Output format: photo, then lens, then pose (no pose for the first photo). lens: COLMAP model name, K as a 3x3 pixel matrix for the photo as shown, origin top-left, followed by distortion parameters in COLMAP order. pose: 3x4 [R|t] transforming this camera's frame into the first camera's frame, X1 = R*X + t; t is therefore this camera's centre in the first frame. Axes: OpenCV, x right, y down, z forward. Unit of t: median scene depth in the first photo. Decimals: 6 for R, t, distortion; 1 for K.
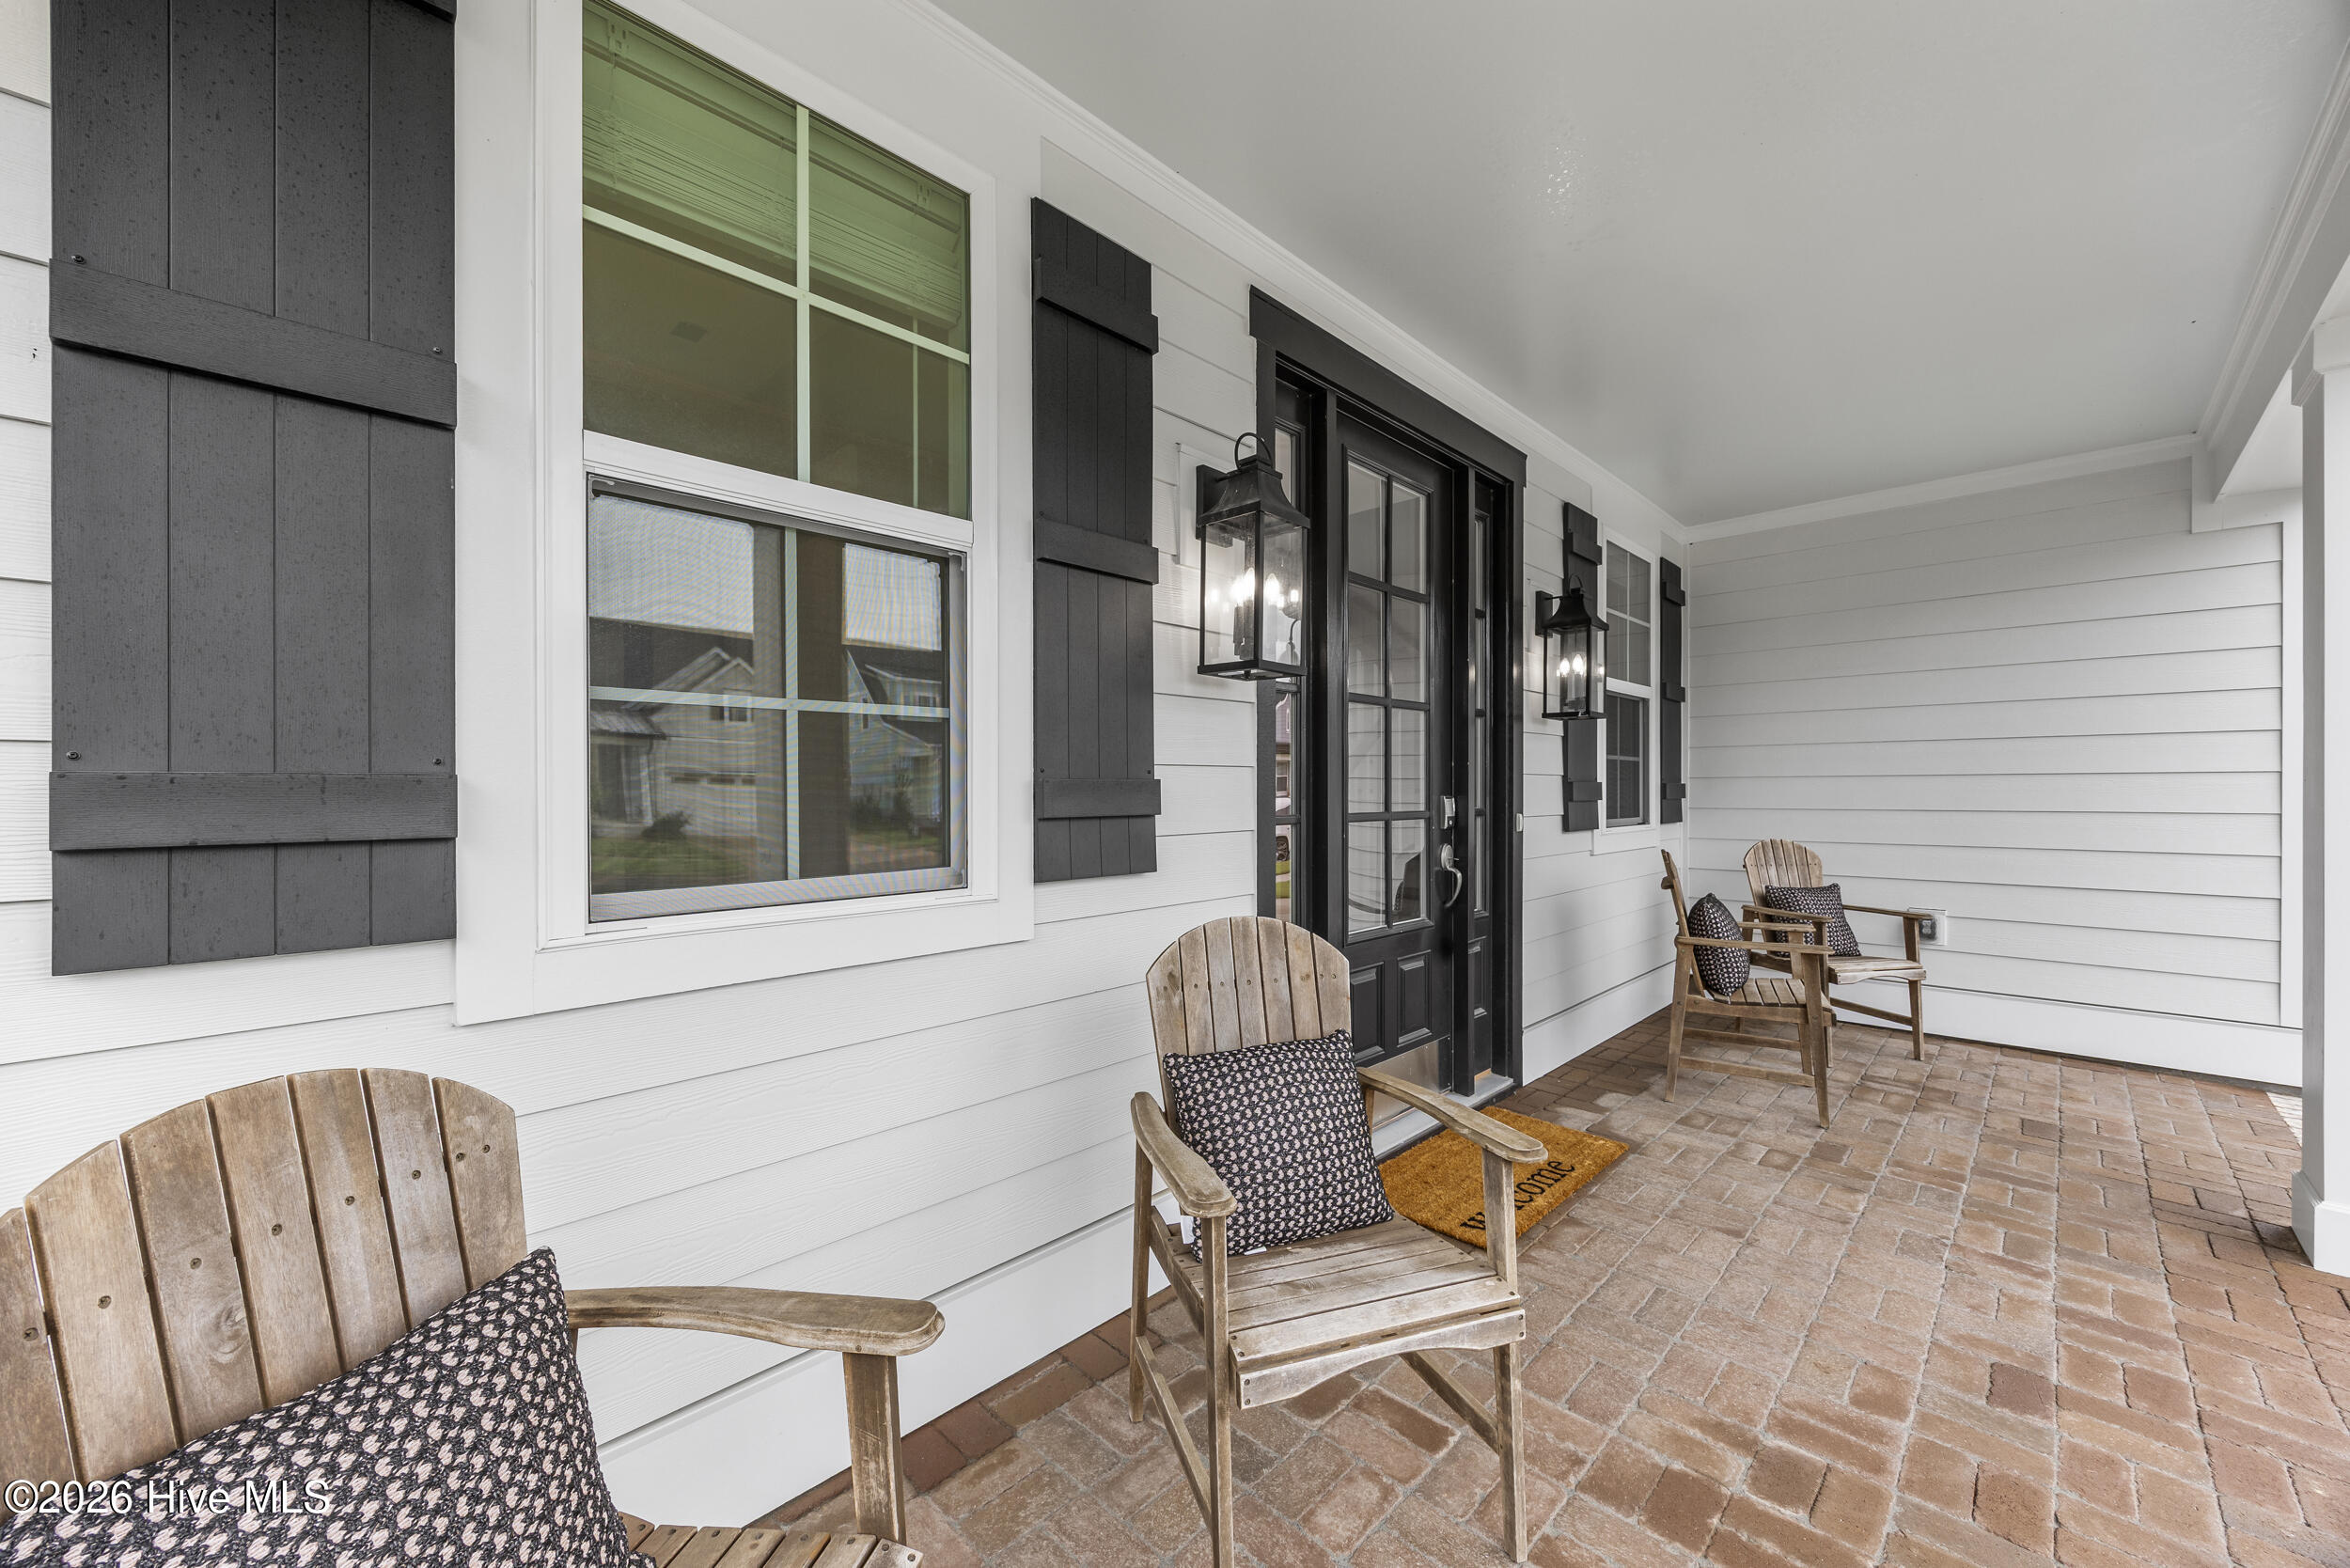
lens RADIAL K [[910.4, 0, 1188.3], [0, 910.4, 790.9], [0, 0, 1]] dist [-0.002328, 0.000220]
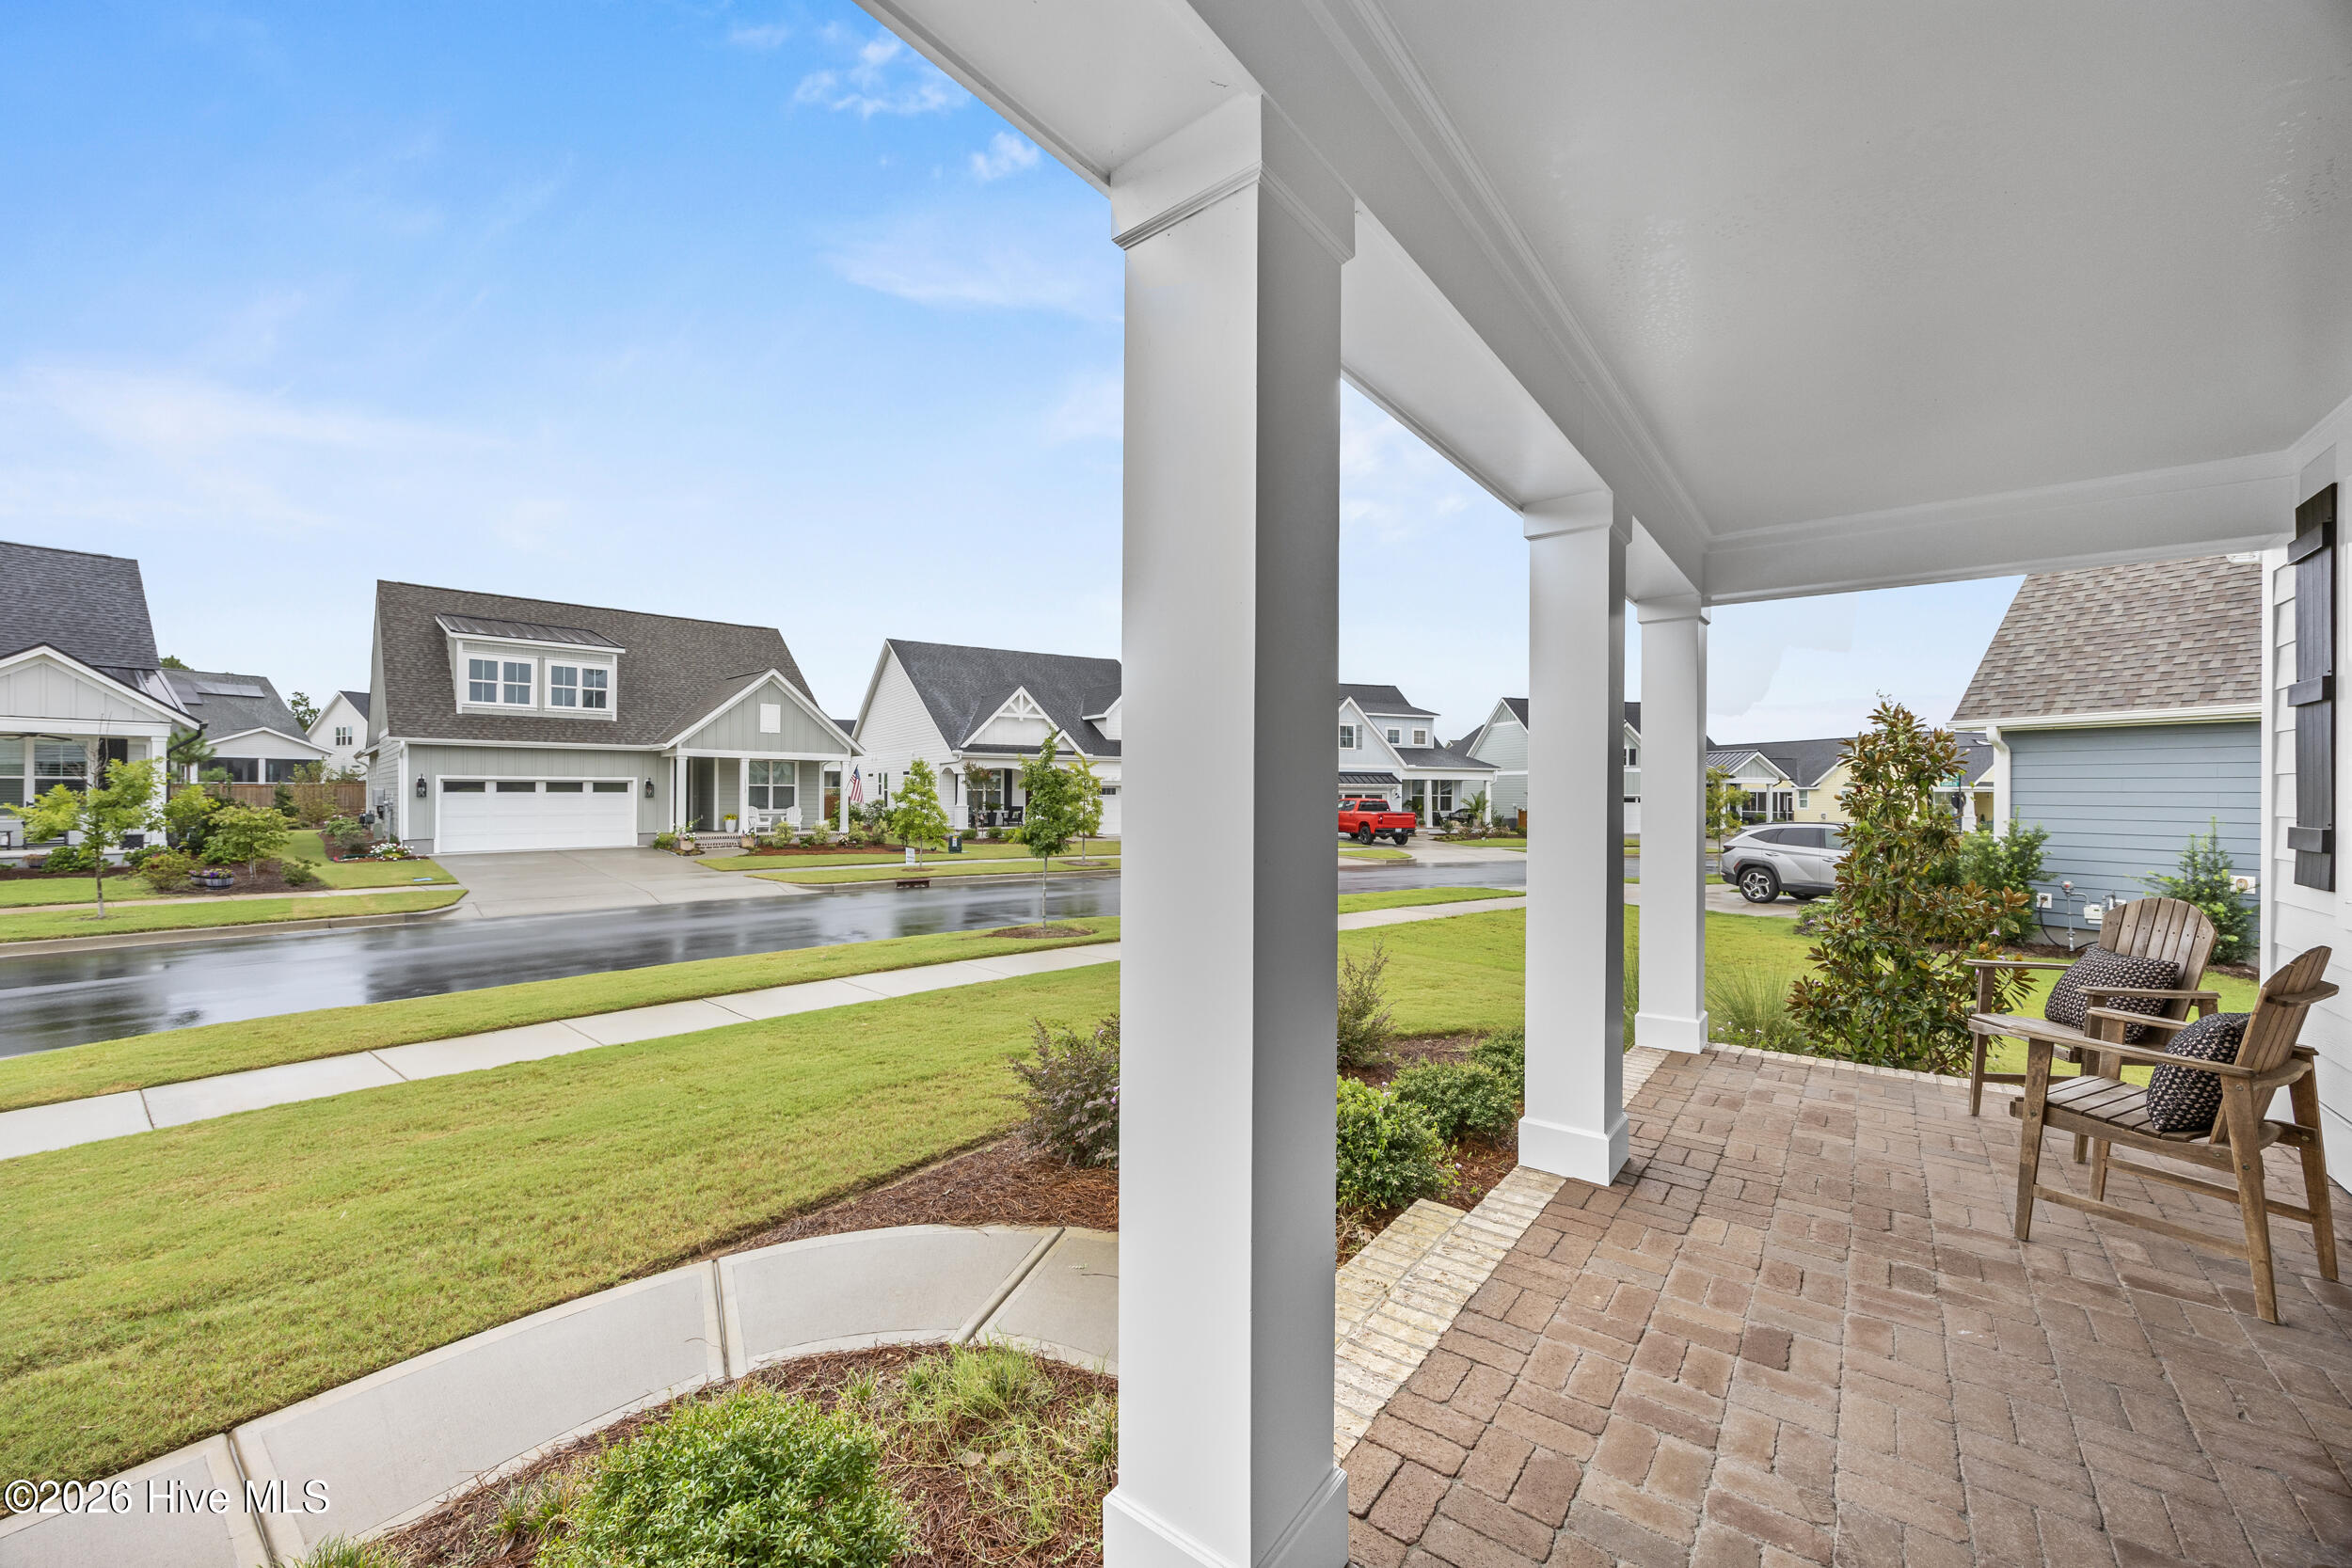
lens RADIAL K [[911.1, 0, 1164.1], [0, 911.1, 784.7], [0, 0, 1]] dist [-0.002328, 0.000220]
pose [[-0.995117, -0.000038, -0.098700, 1.613090], [0.000478, 0.999986, -0.005200, -0.077809], [0.098698, -0.005222, -0.995104, 1.871553]]
